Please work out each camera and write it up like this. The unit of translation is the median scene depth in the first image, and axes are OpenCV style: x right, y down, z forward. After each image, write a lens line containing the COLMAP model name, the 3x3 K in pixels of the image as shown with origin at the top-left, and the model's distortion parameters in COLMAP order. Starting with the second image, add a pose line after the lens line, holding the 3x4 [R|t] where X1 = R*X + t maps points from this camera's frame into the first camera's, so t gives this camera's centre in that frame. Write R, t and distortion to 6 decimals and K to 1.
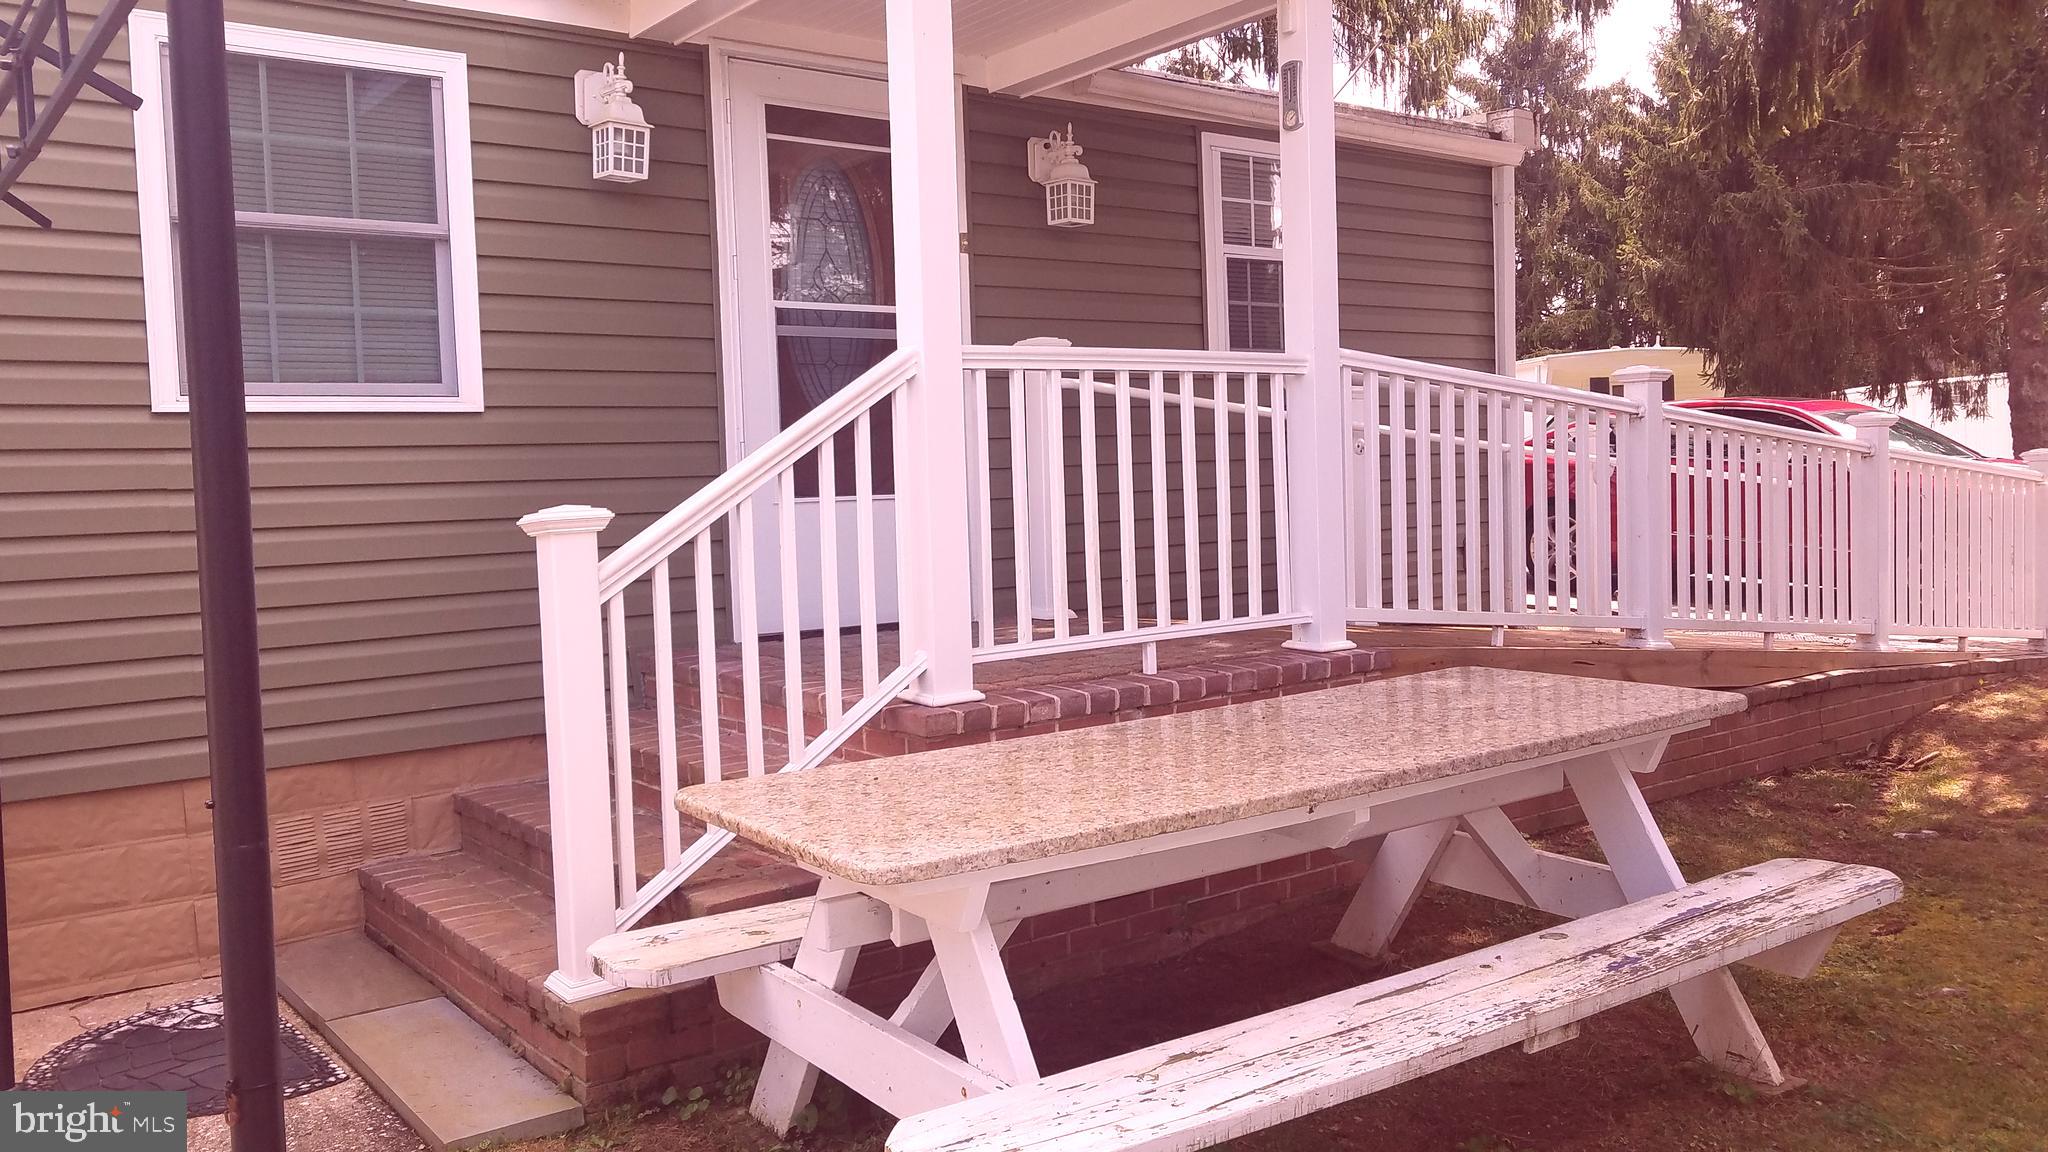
lens RADIAL K [[1605.4, 0, 1022.5], [0, 1605.4, 572.8], [0, 0, 1]] dist [0.007092, -0.022322]
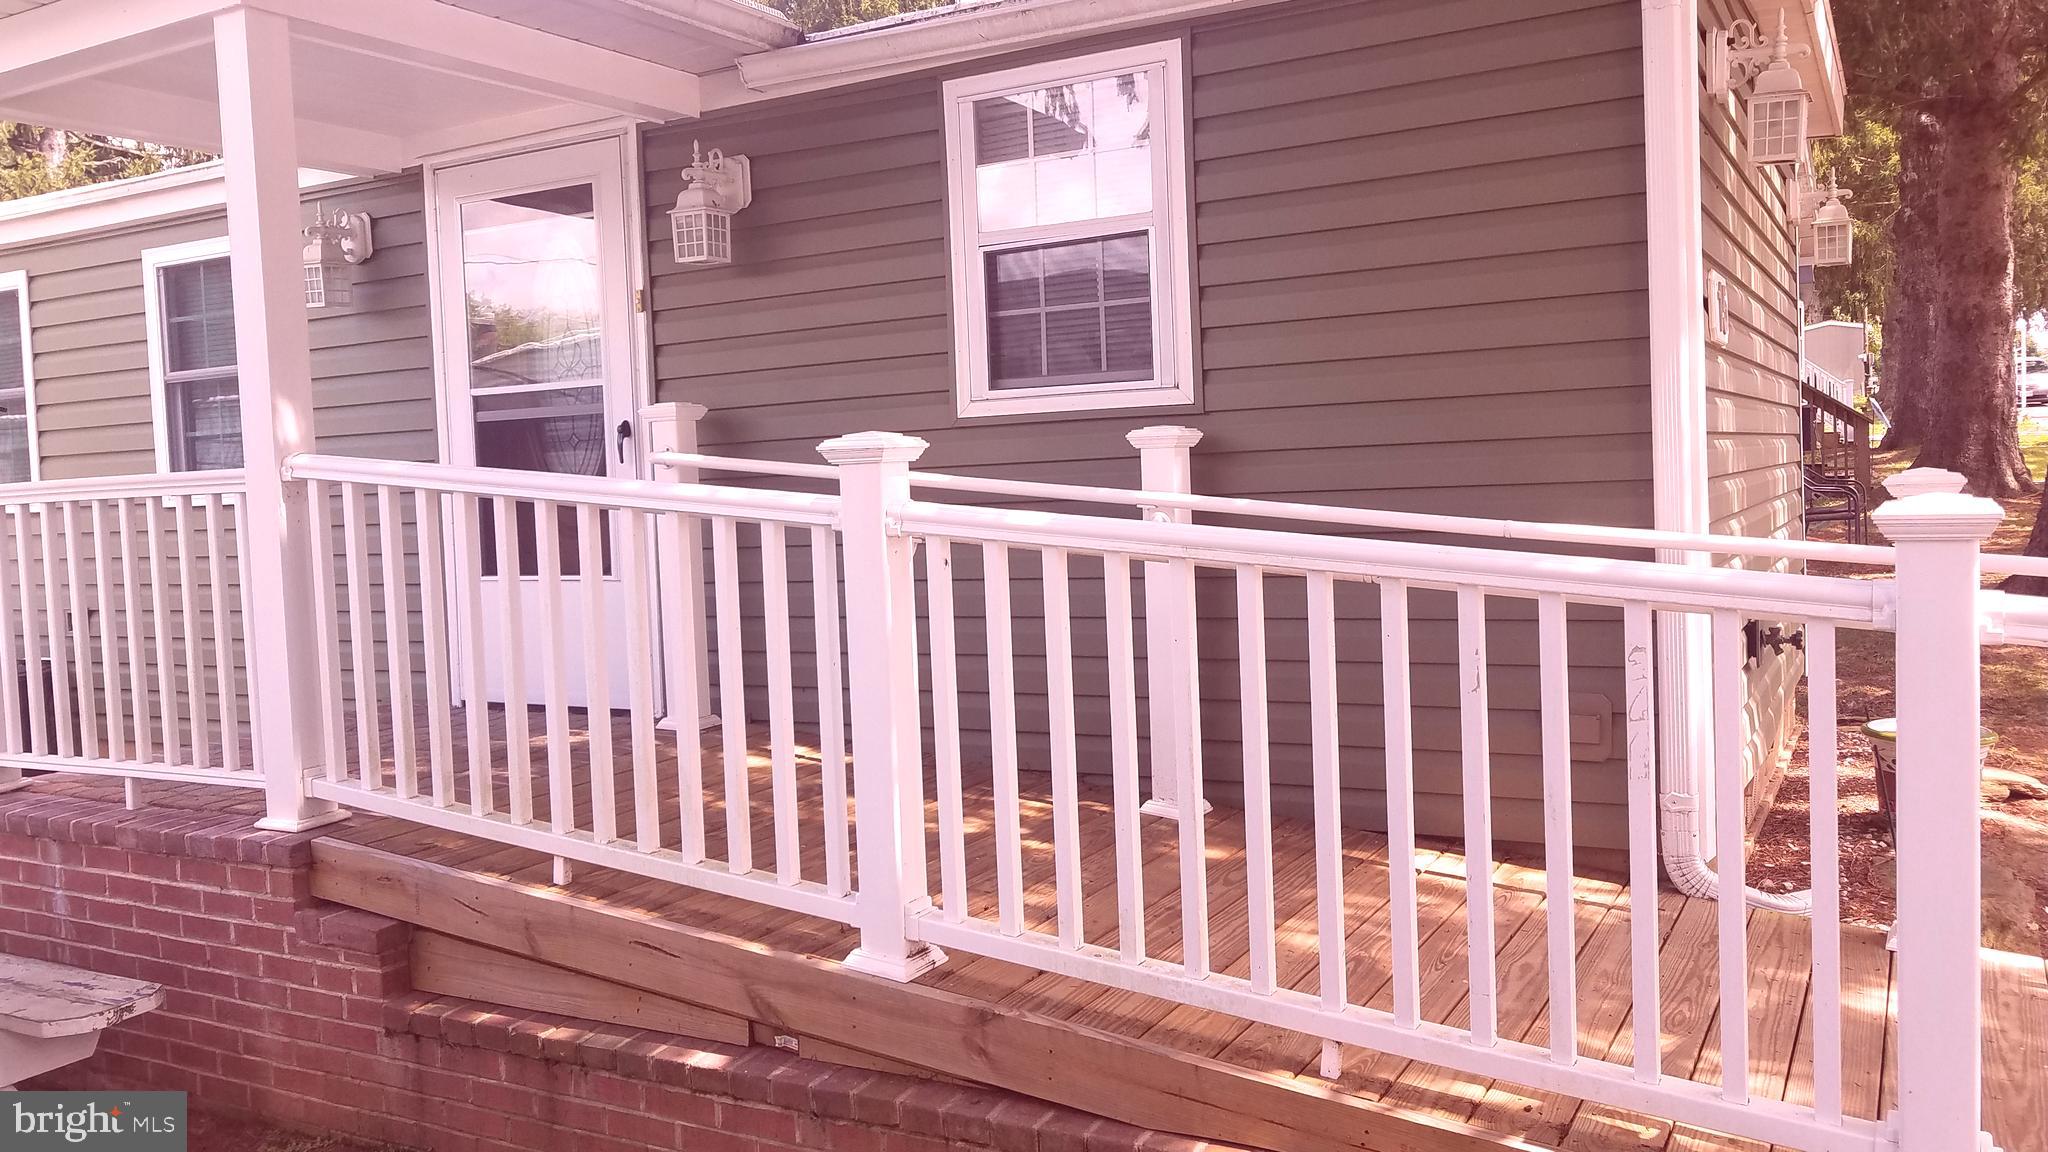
lens RADIAL K [[1605.4, 0, 1022.8], [0, 1605.4, 573.5], [0, 0, 1]] dist [0.007092, -0.022322]
pose [[0.406184, 0.071264, -0.911008, 0.969781], [-0.022626, 0.997433, 0.067936, -0.130141], [0.913511, -0.006983, 0.406754, 0.908454]]
